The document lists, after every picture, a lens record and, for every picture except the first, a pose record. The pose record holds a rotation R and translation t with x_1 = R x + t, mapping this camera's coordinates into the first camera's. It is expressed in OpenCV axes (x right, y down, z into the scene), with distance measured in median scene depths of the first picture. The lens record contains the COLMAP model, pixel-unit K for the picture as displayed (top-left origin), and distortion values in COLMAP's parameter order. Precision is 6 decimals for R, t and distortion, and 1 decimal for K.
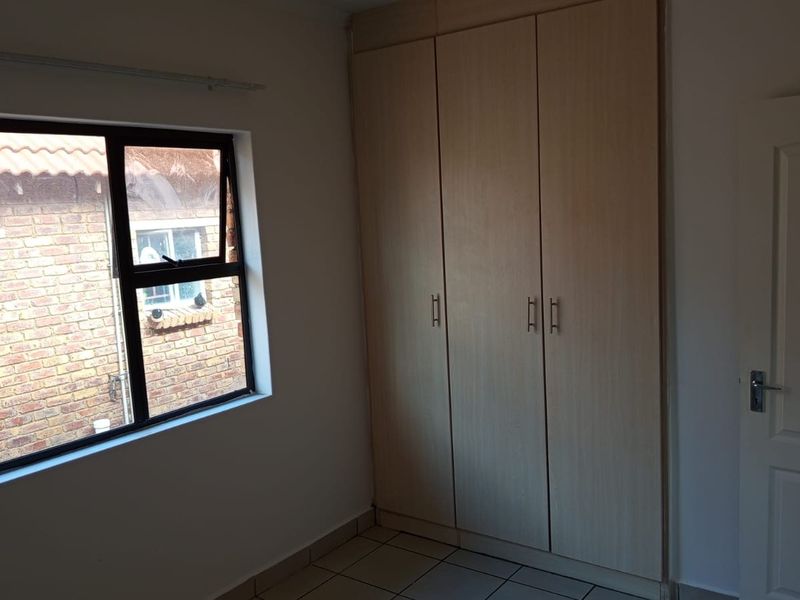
lens RADIAL K [[737.2, 0, 401.0], [0, 737.2, 302.1], [0, 0, 1]] dist [0.000999, 0.000000]
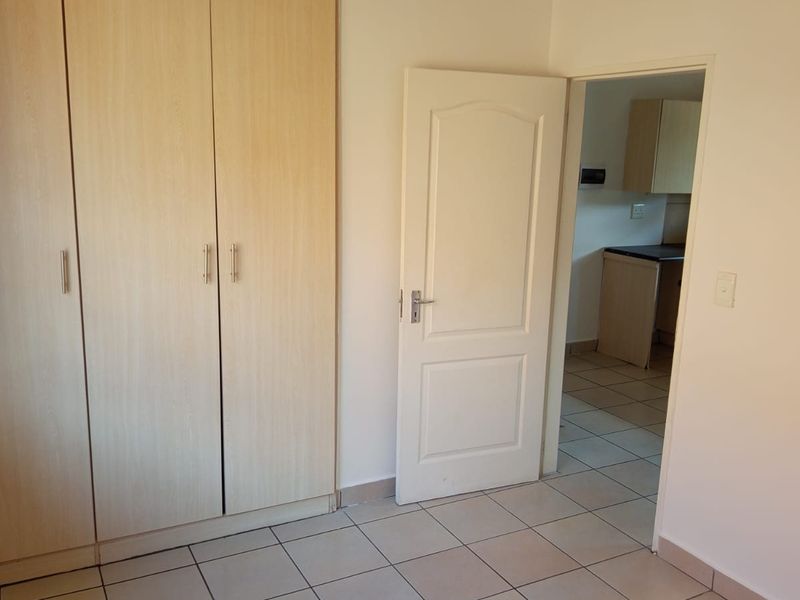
lens RADIAL K [[737.2, 0, 396.9], [0, 737.2, 298.8], [0, 0, 1]] dist [0.000999, 0.000000]
pose [[0.411918, -0.120392, 0.903233, -0.663308], [0.061669, 0.992644, 0.104186, -0.024643], [-0.909132, 0.012785, 0.416312, 0.514604]]
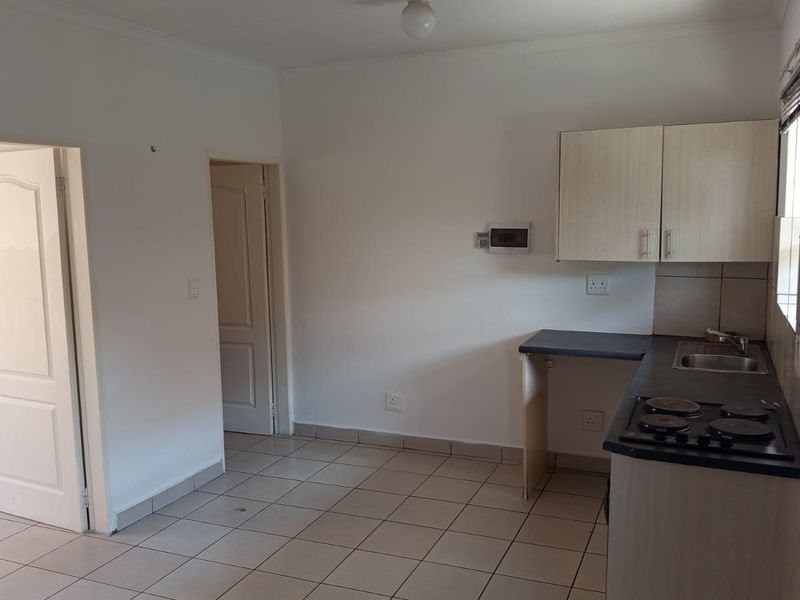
lens RADIAL K [[737.2, 0, 400.9], [0, 737.2, 299.6], [0, 0, 1]] dist [0.000999, 0.000000]
pose [[0.965610, 0.003559, 0.259969, 0.942007], [-0.001003, 0.999950, -0.009962, 0.041637], [-0.259991, 0.009359, 0.965566, -0.725820]]
